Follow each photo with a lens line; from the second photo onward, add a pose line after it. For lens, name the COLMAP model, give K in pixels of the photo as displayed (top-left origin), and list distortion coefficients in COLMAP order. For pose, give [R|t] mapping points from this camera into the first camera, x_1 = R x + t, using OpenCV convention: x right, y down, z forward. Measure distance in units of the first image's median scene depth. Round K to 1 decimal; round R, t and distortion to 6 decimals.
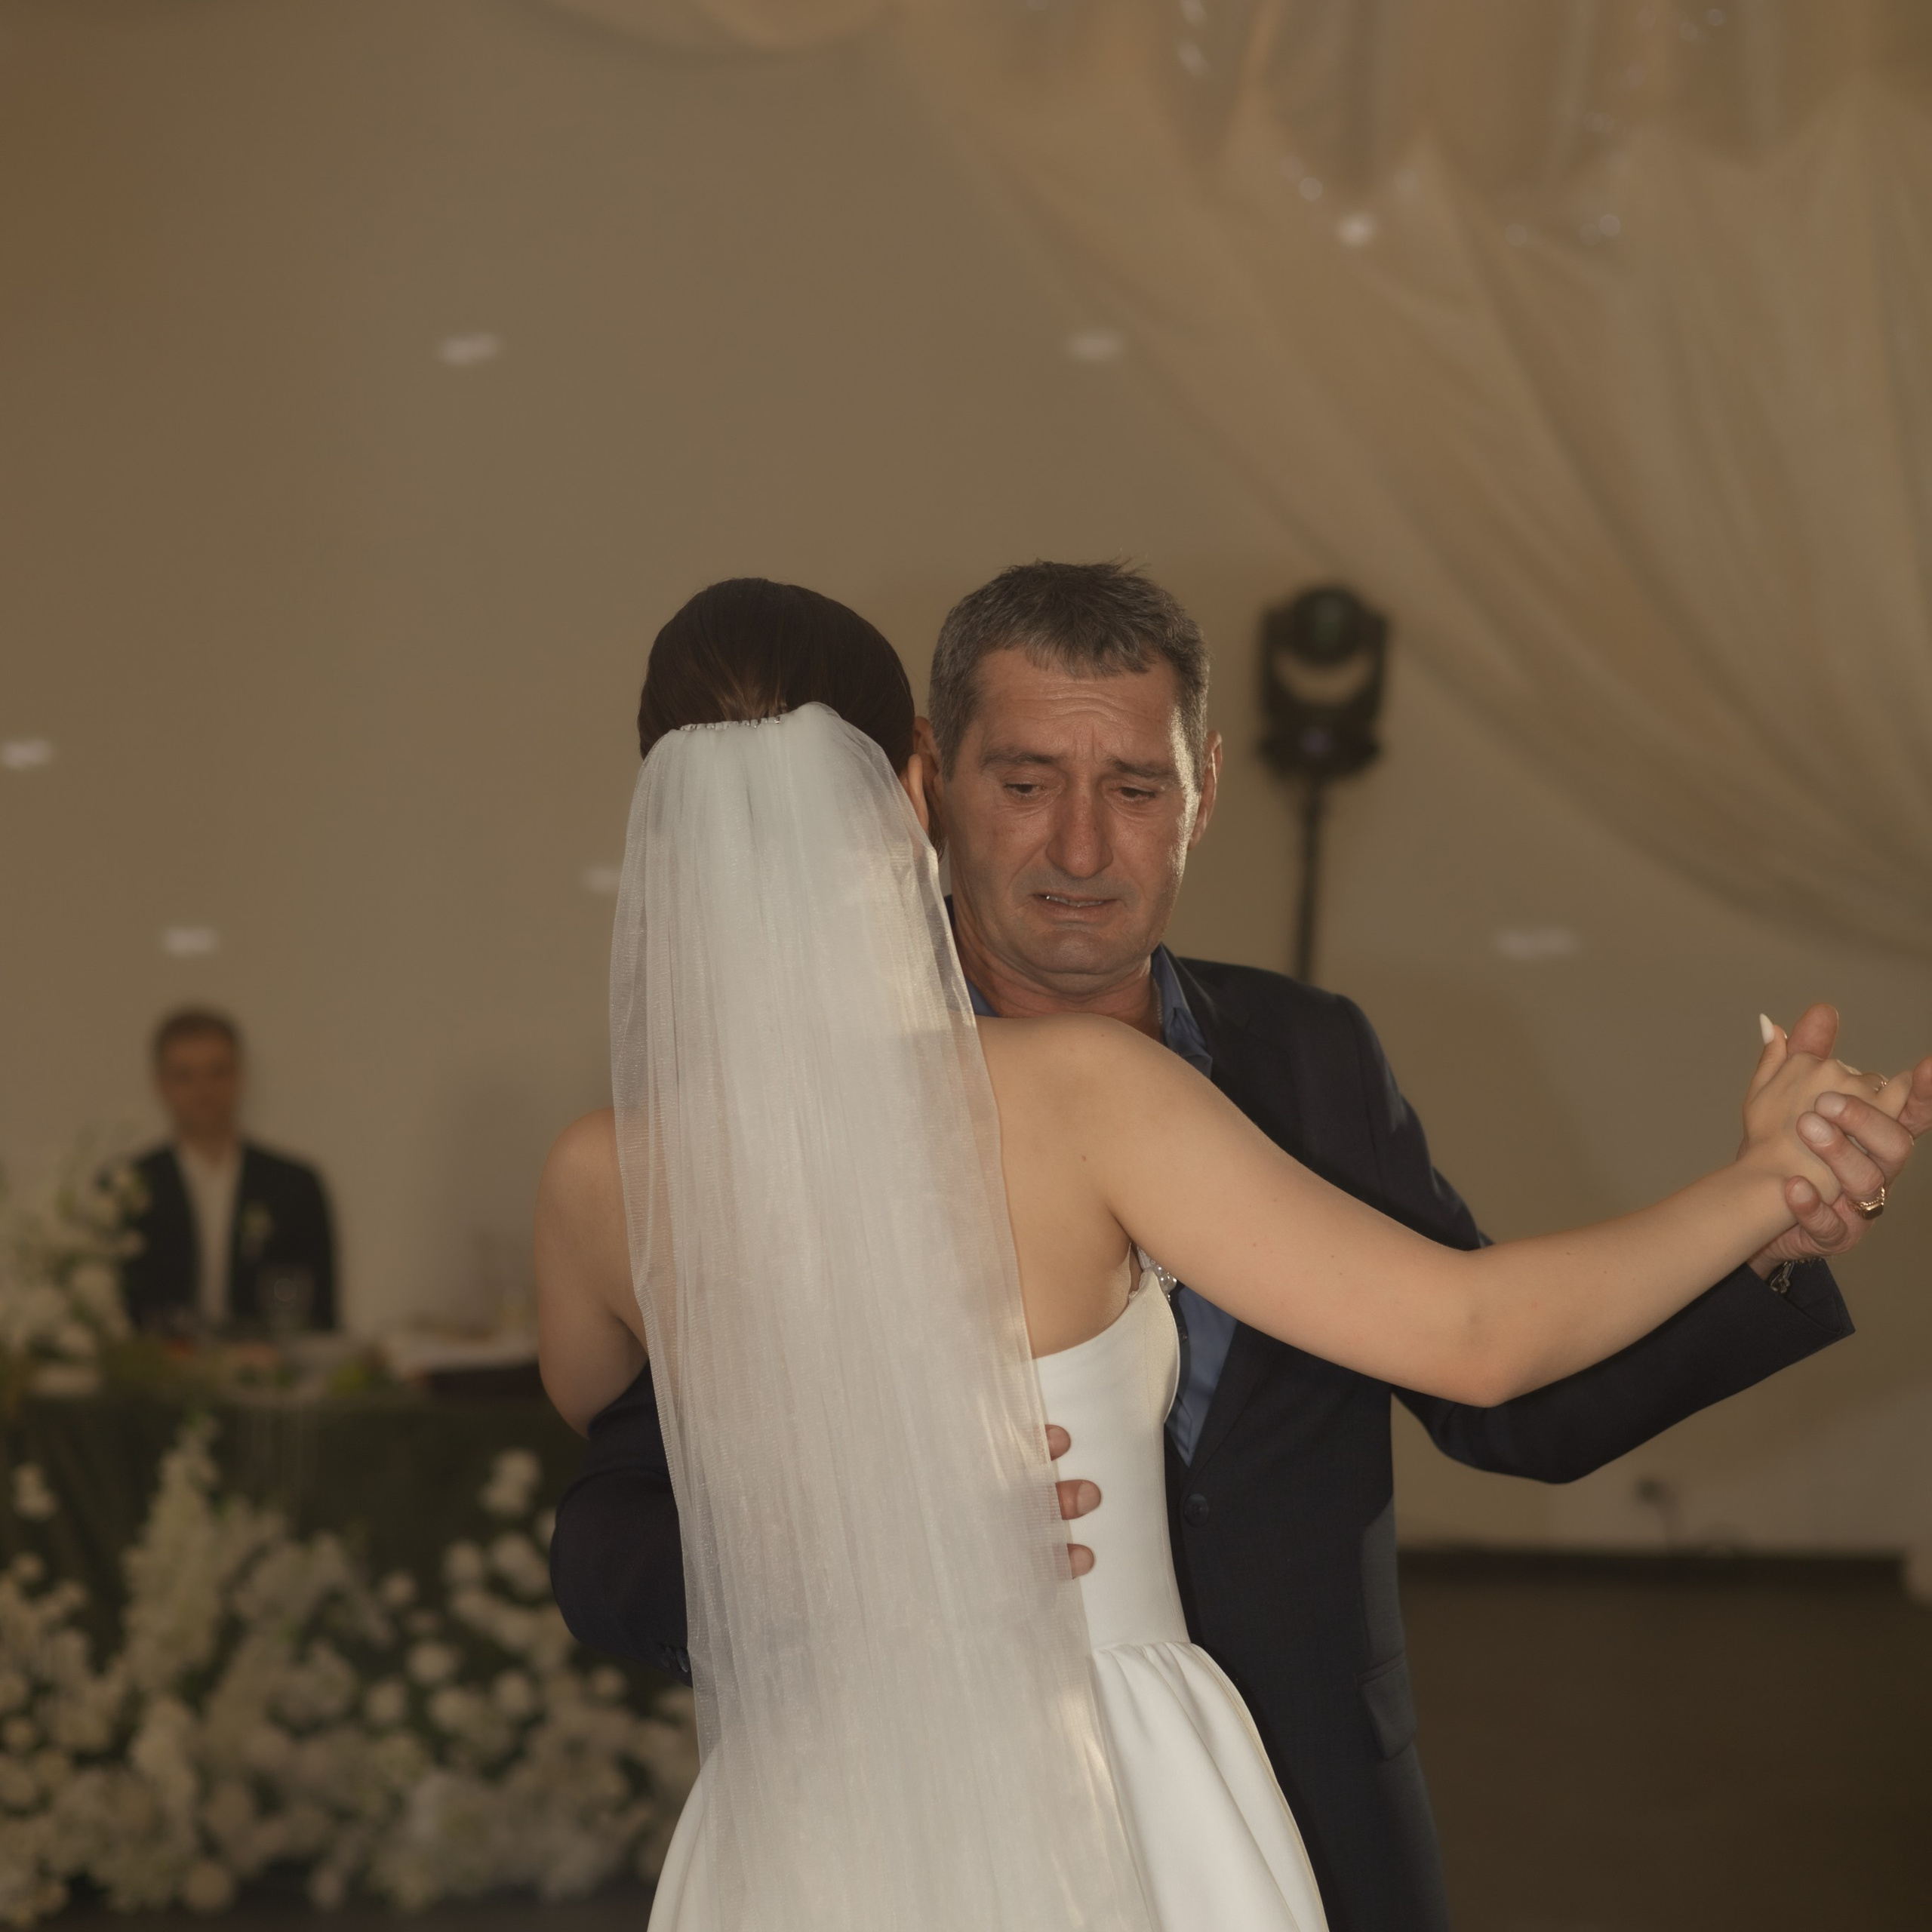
lens RADIAL K [[4144.3, 0, 909.8], [0, 4144.3, 1041.4], [0, 0, 1]] dist [0.035786, 0.000000]
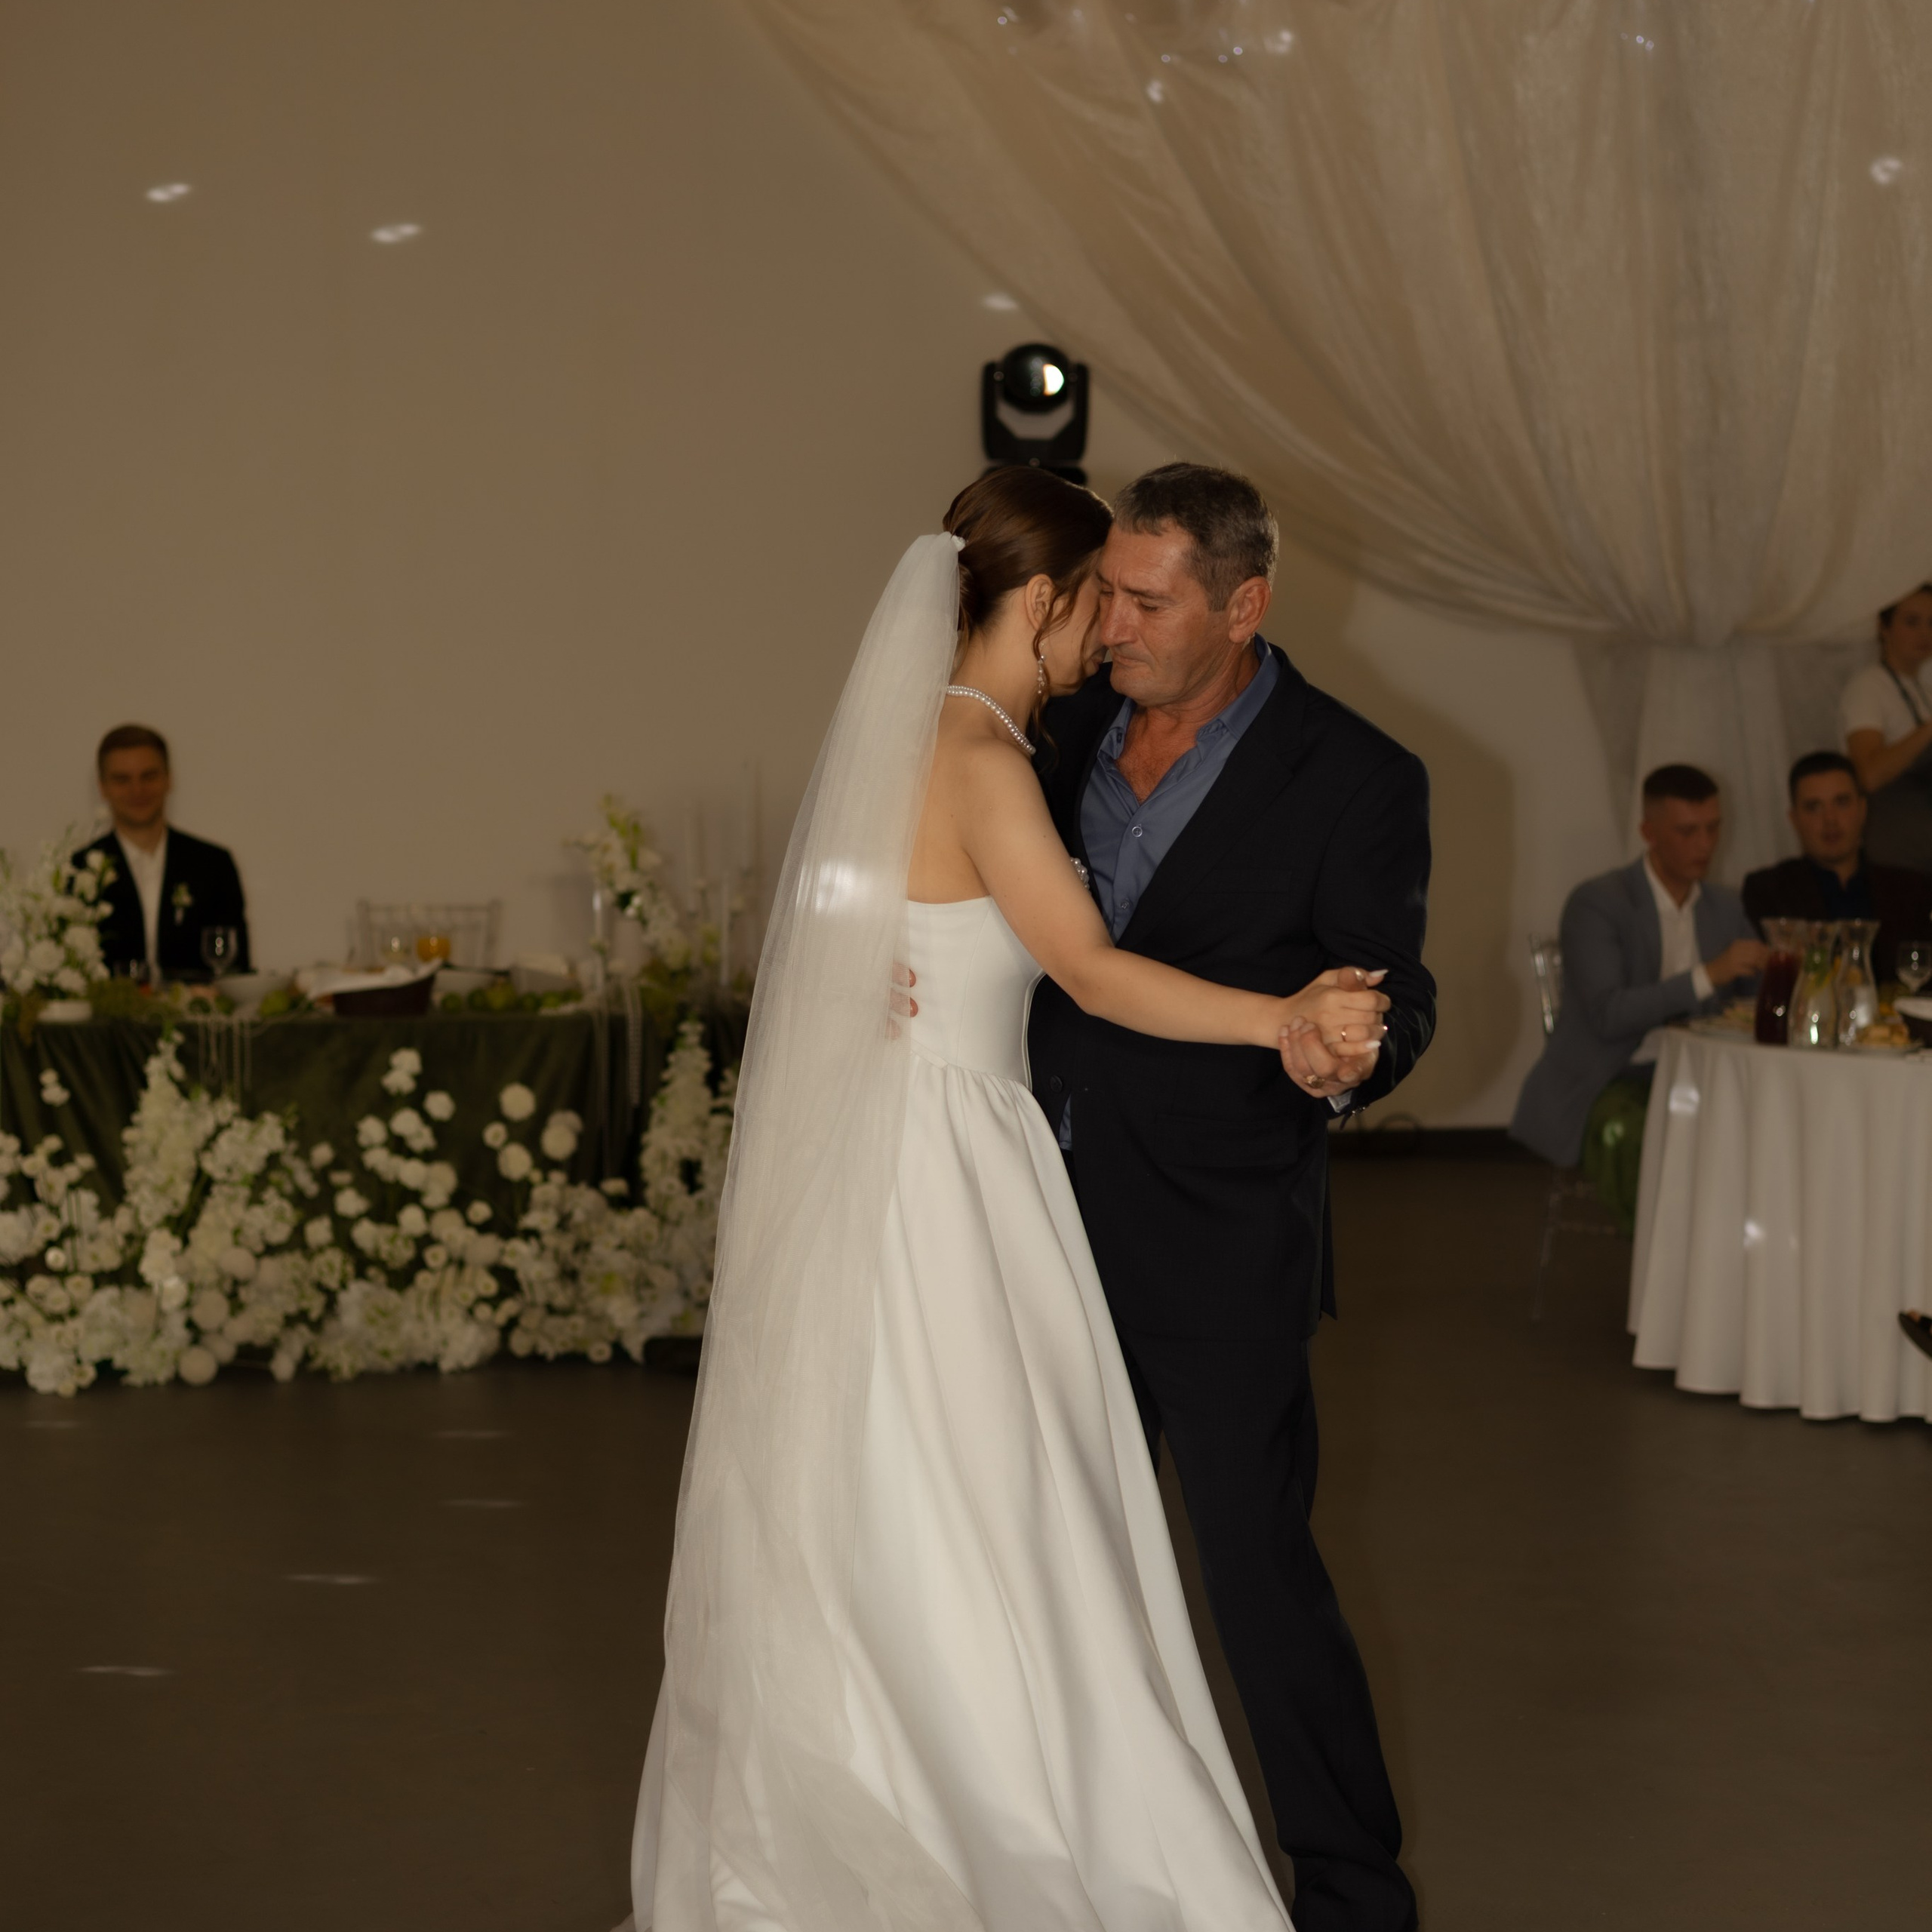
lens RADIAL K [[4496.9, 0, 998.7], [0, 4496.9, 969.3], [0, 0, 1]] dist [0.031527, 0.000000]
pose [[0.998084, -0.039713, 0.047436, 0.030474], [0.036947, 0.997642, 0.057839, -0.005030], [-0.049621, -0.055976, 0.997198, -0.483212]]
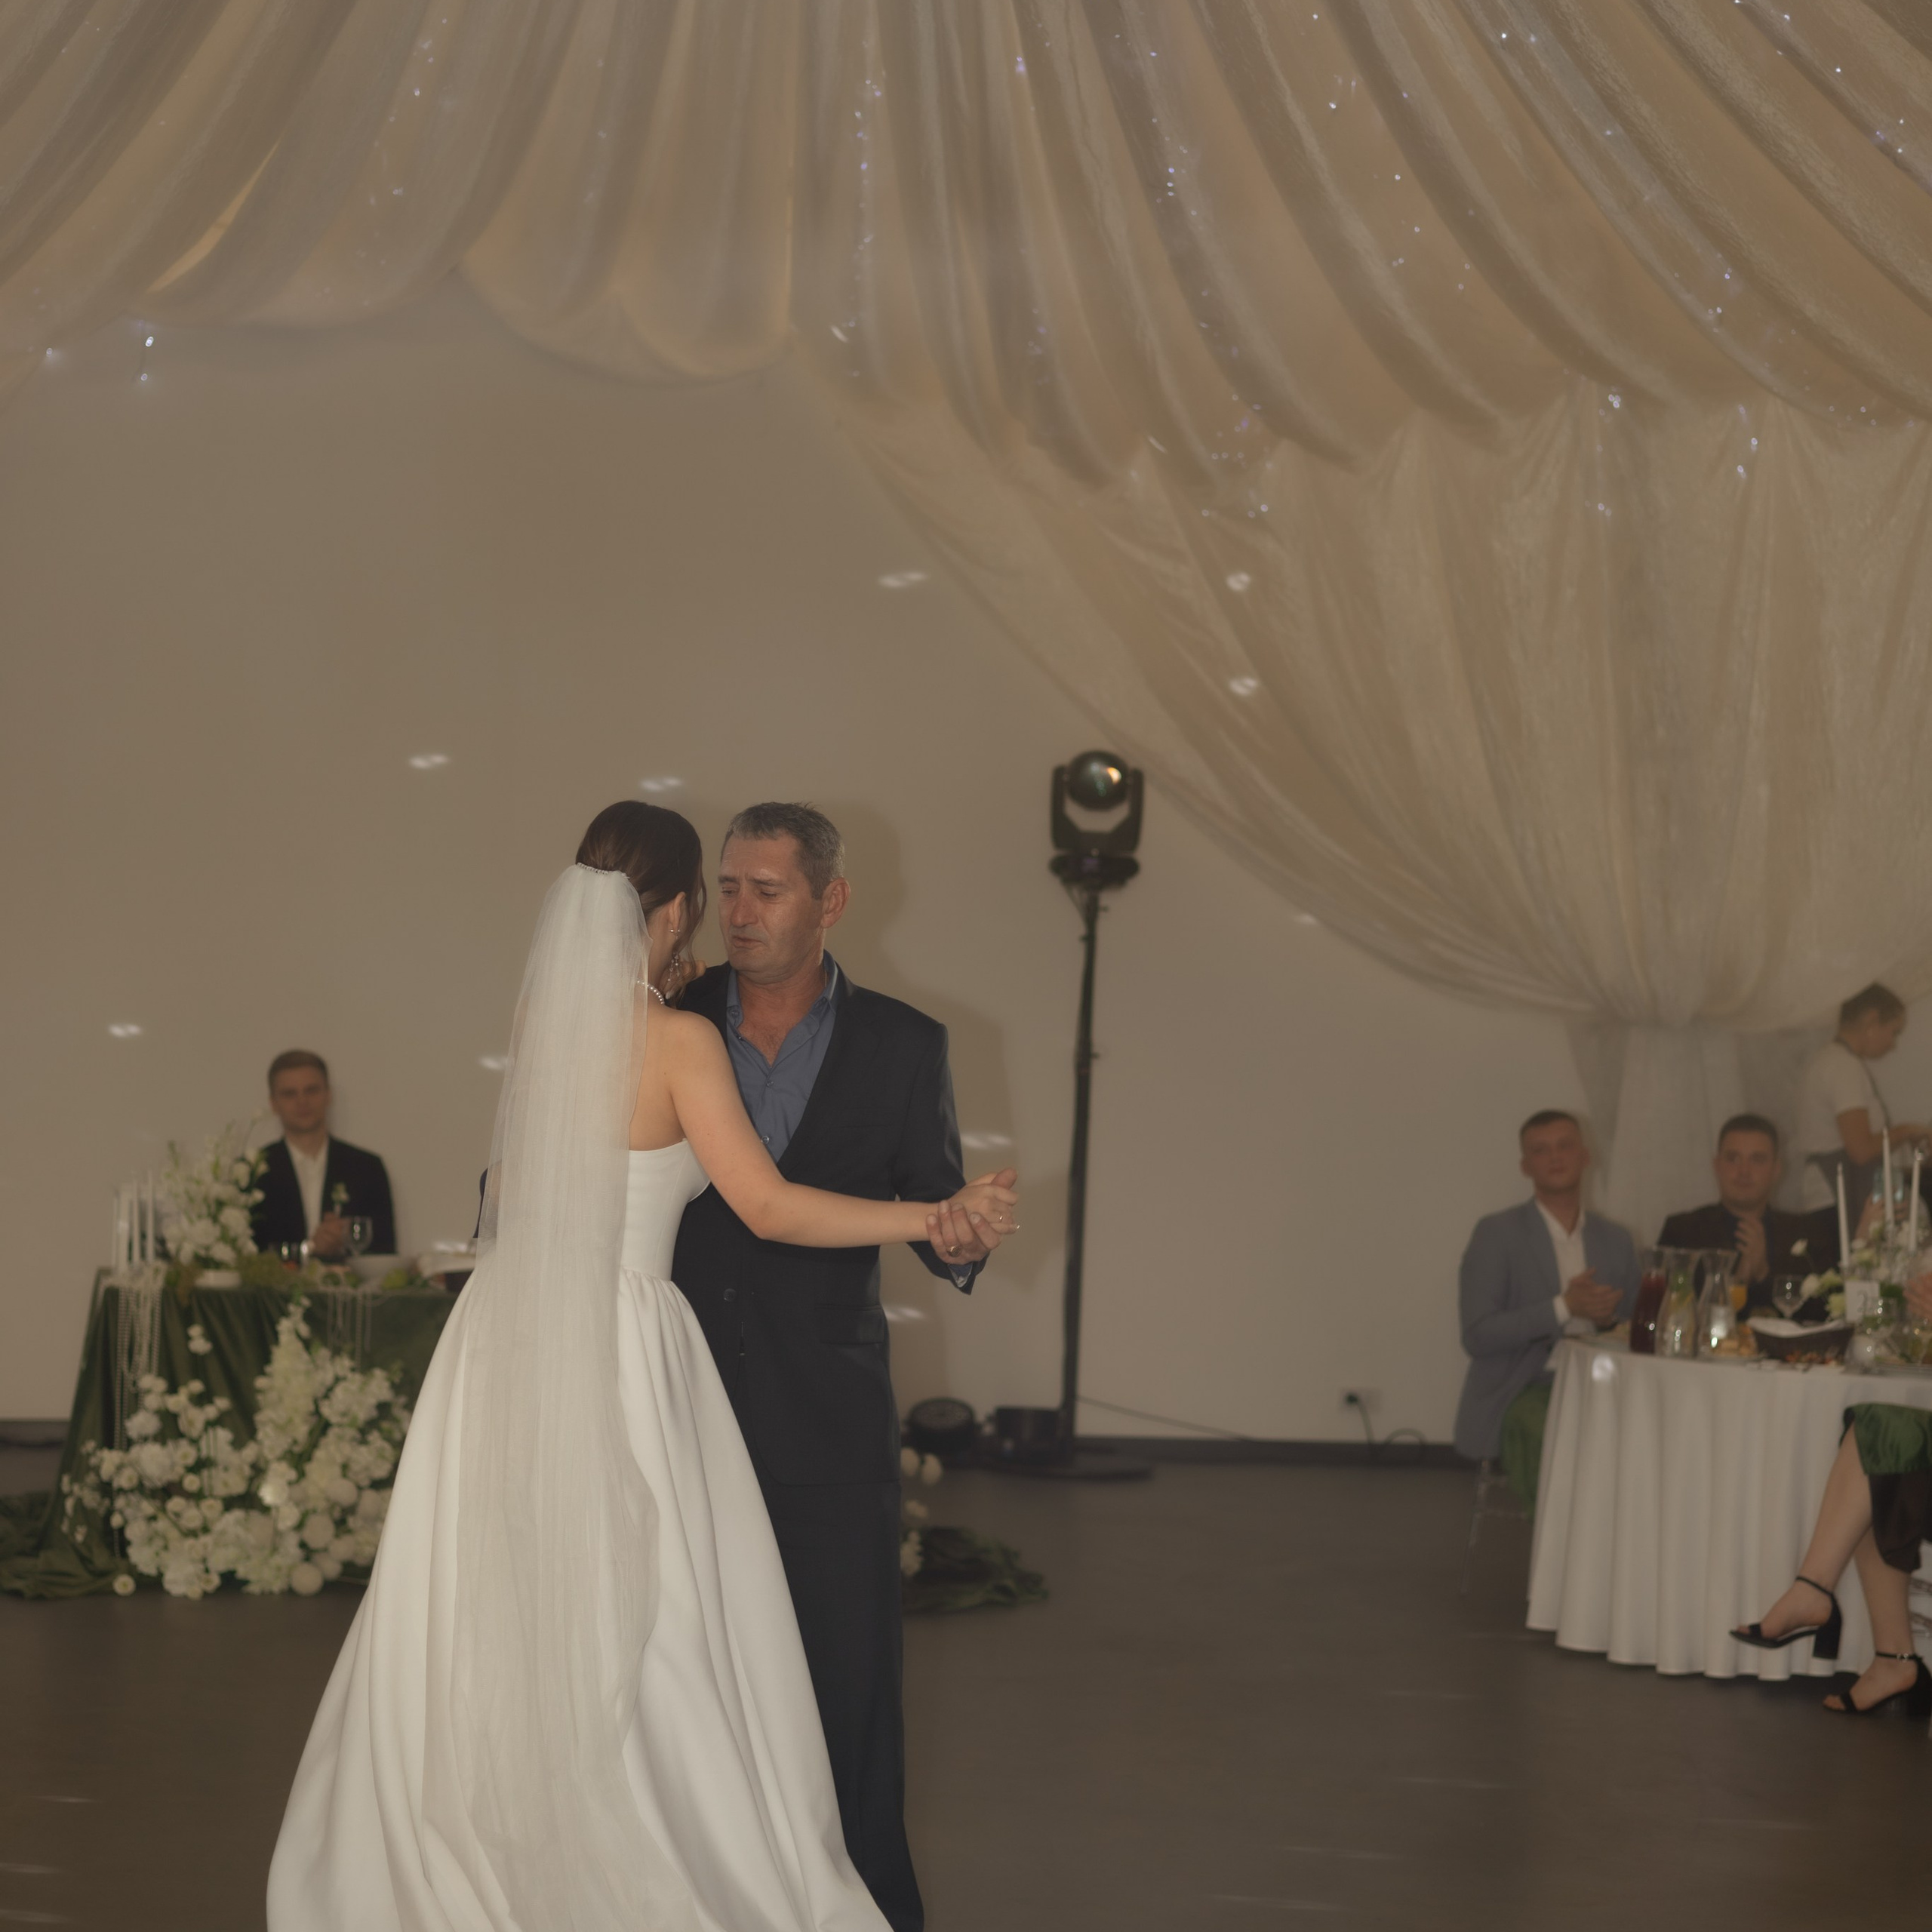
lens RADIAL K [[4144.3, 0, 975.4], [0, 4144.3, 984.9], [0, 0, 1]] dist [0.035786, 0.000000]
pose [[0.999938, -0.005491, -0.009729, 0.109144], [0.005211, 0.999578, -0.028578, 0.016285], [0.009882, 0.028525, 0.999544, -0.622159]]
